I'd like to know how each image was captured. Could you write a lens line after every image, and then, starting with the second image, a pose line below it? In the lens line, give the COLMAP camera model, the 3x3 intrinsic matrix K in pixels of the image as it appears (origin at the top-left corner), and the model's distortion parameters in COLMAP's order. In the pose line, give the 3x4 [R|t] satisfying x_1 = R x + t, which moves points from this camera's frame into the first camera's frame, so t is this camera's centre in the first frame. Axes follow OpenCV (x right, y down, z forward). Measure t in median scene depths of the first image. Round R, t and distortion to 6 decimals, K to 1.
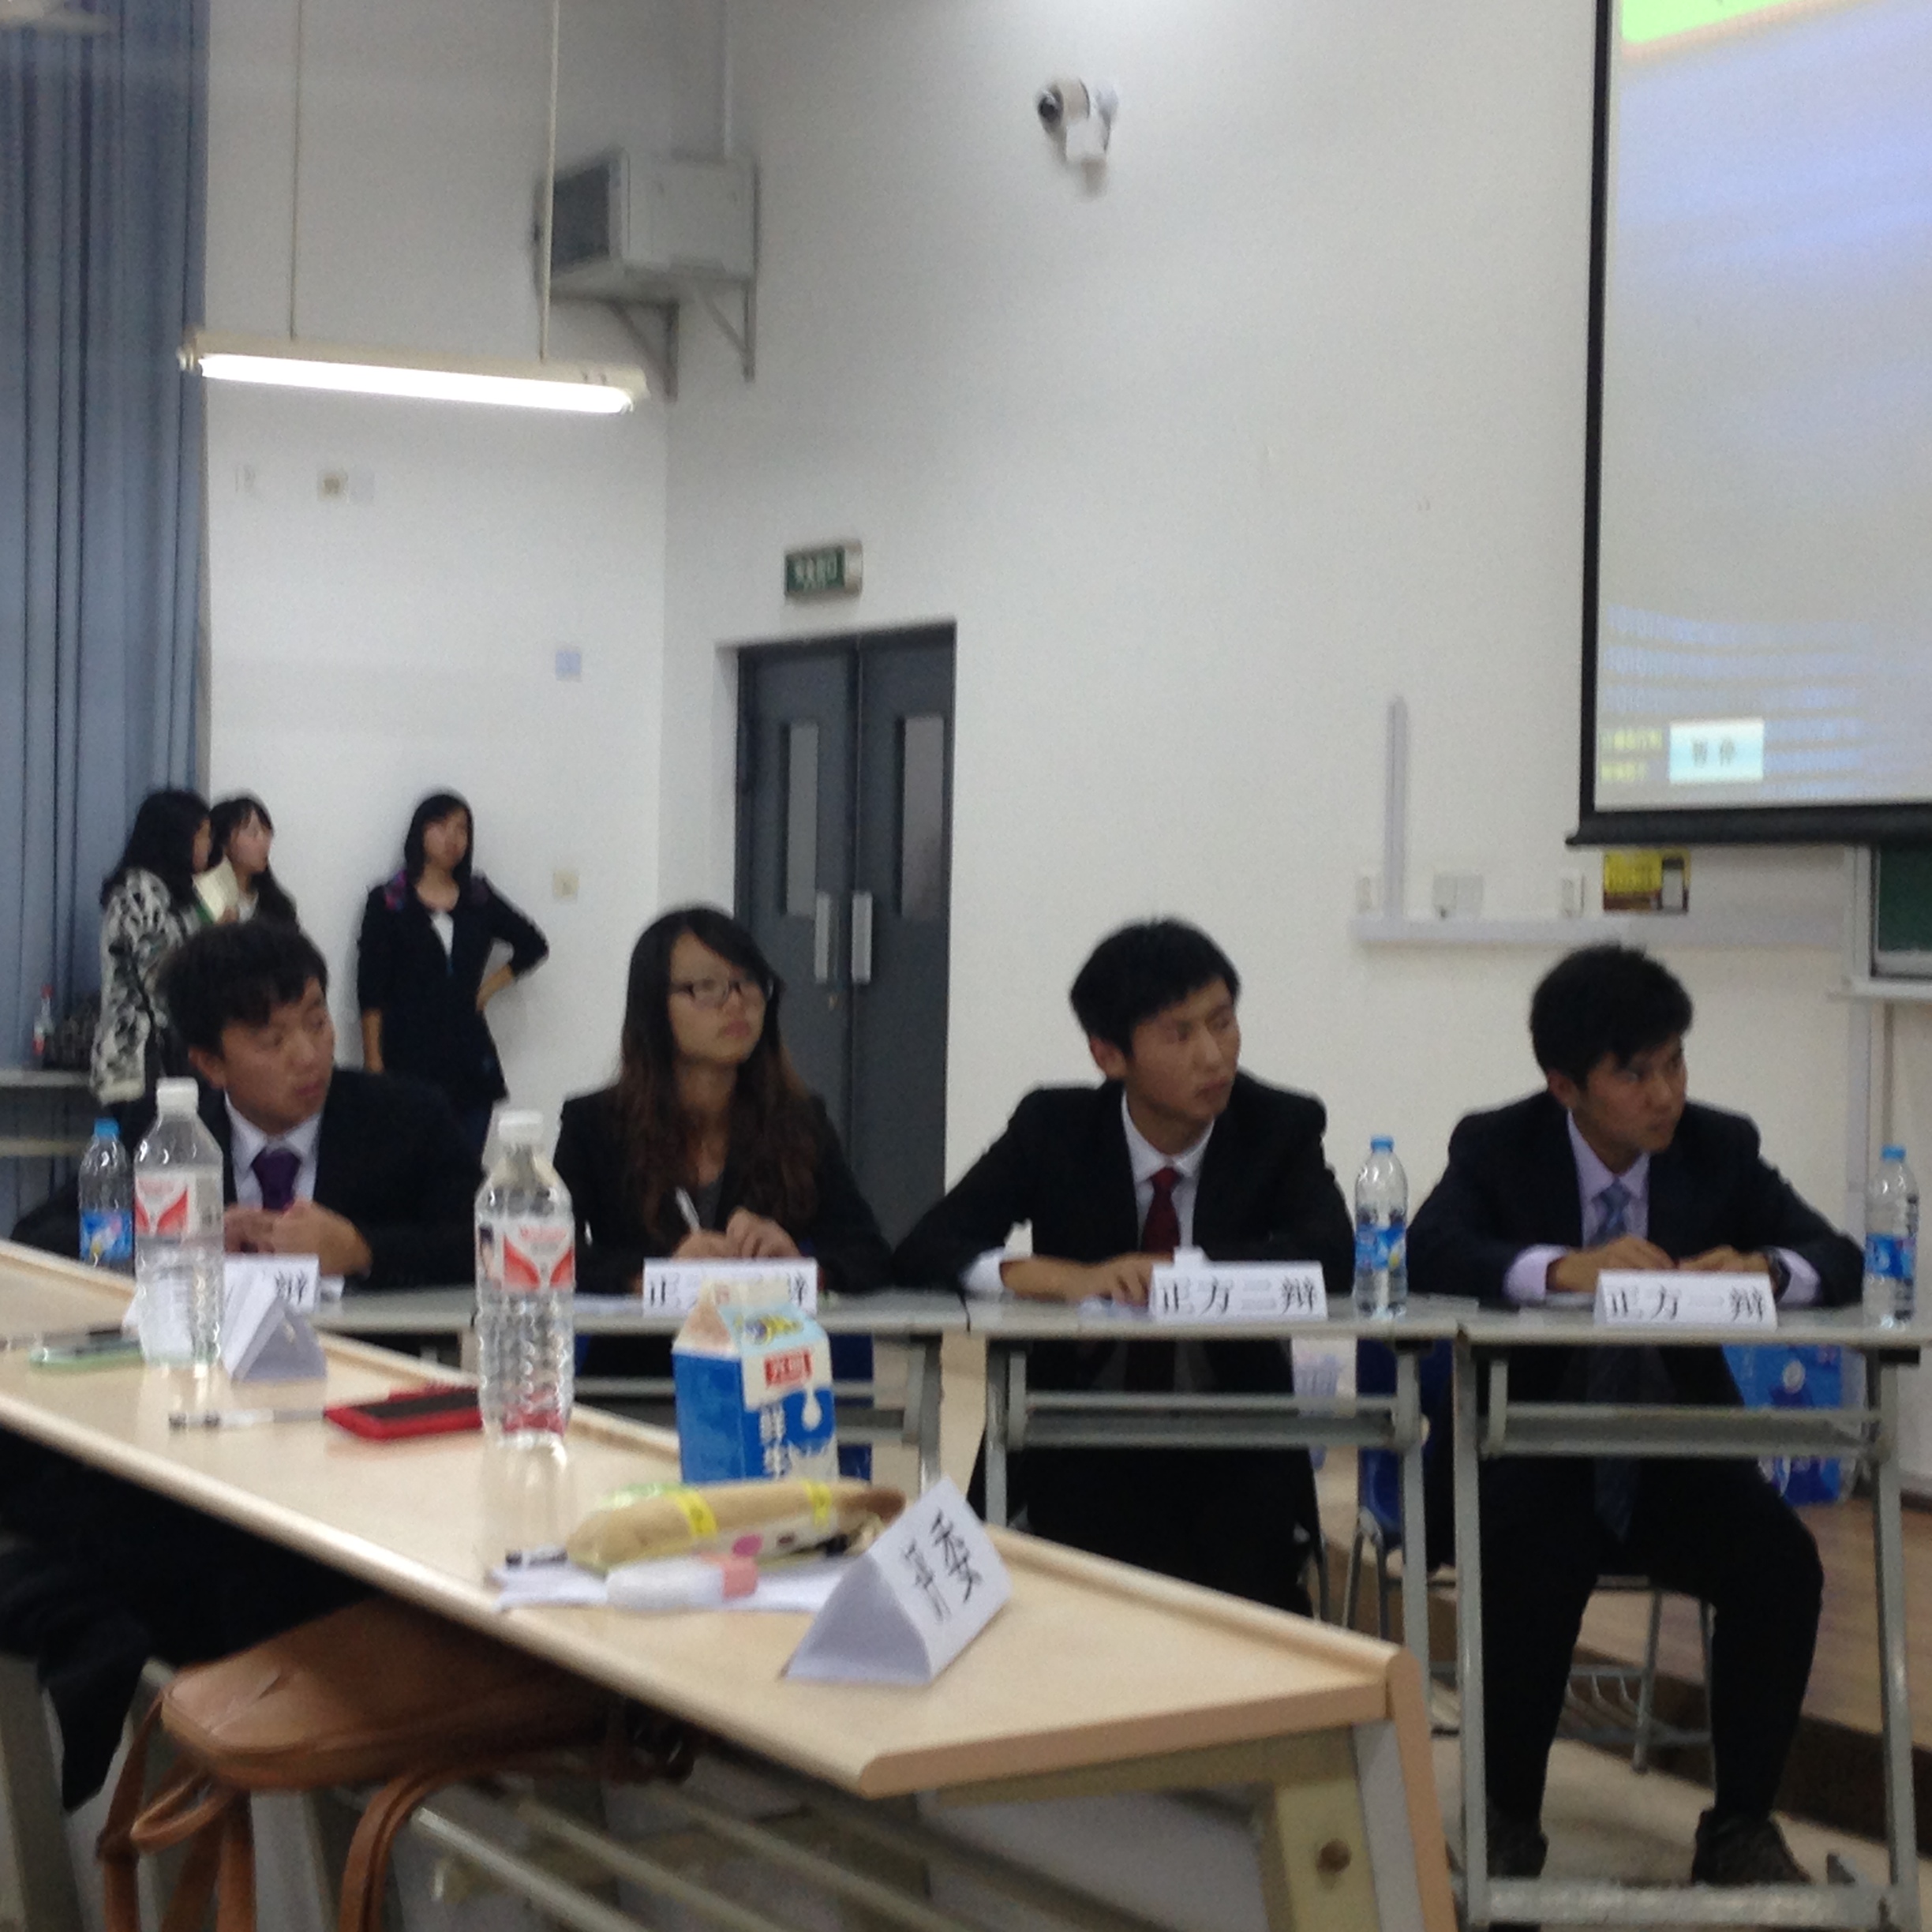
lens RADIAL K [[3901.7, 0, 973.4], [0, 3901.7, 963.1], [0, 0, 1]] dist [0.074636, 0.000000]
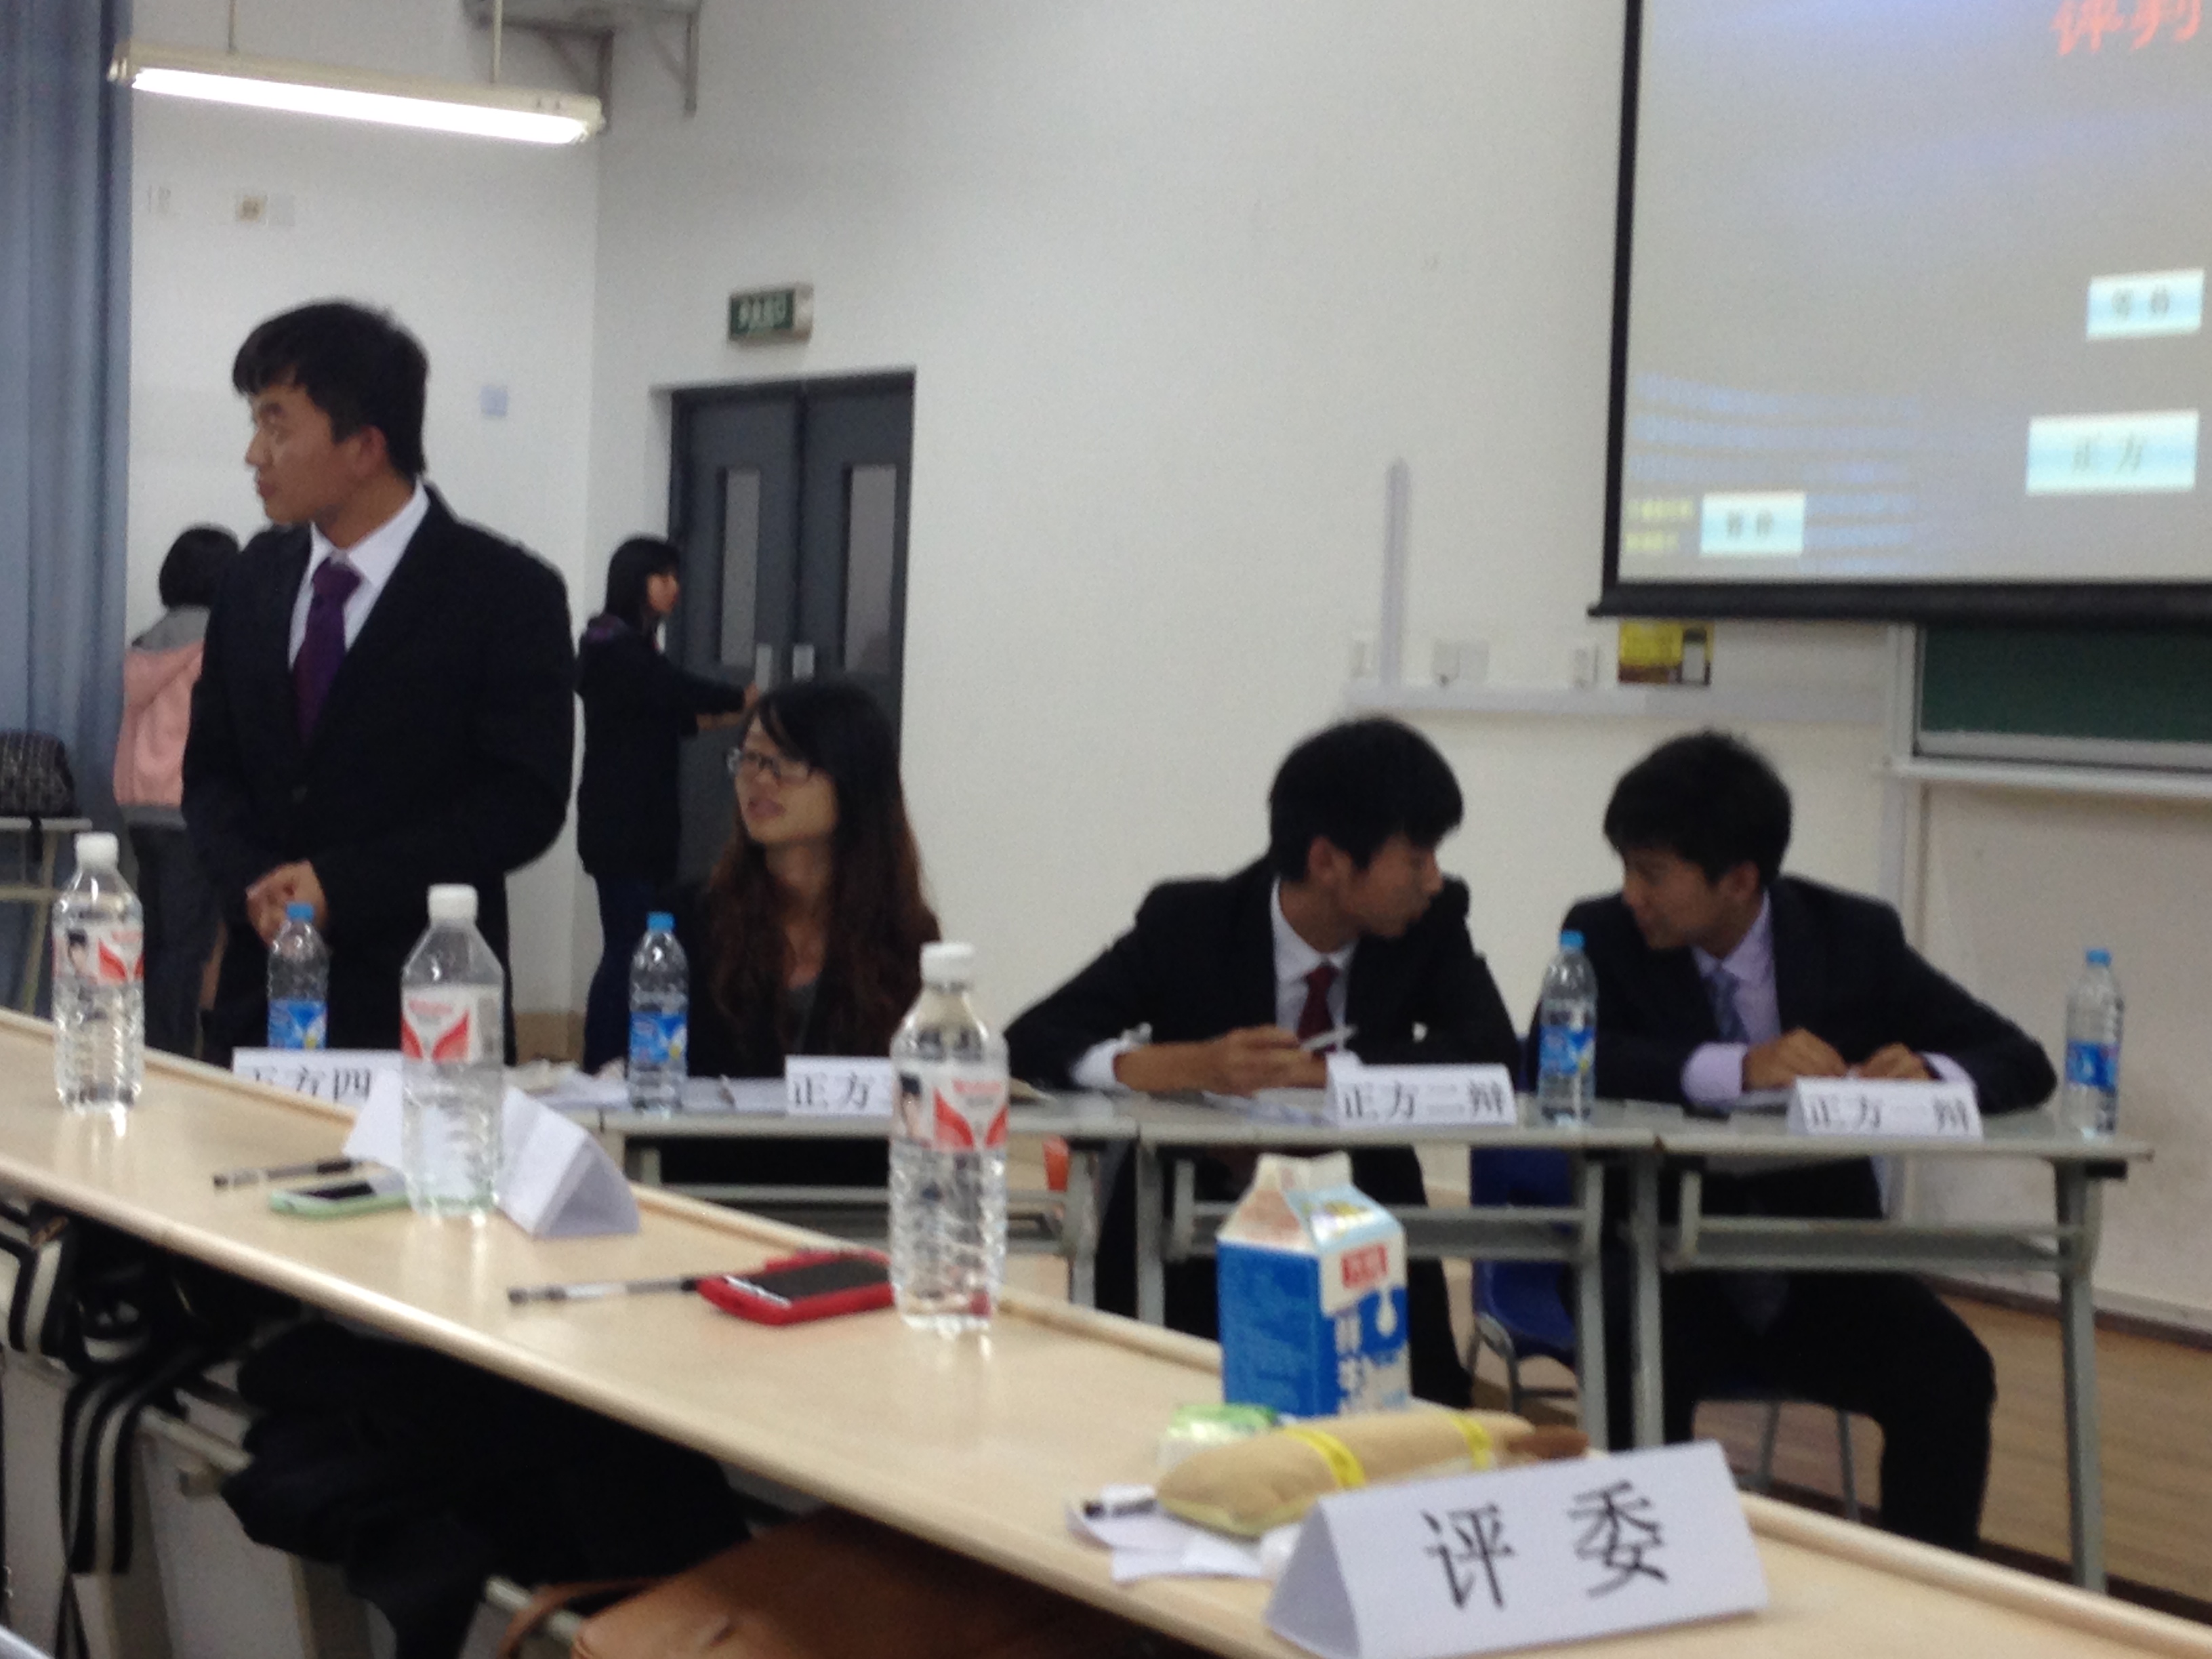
lens RADIAL K [[3769.9, 0, 1108.8], [0, 3769.9, 819.4], [0, 0, 1]] dist [0.084074, 0.000000]
pose [[0.995069, 0.014572, 0.098109, -0.088450], [-0.017564, 0.999405, 0.029699, -0.007562], [-0.097618, -0.031276, 0.994732, 0.095642]]
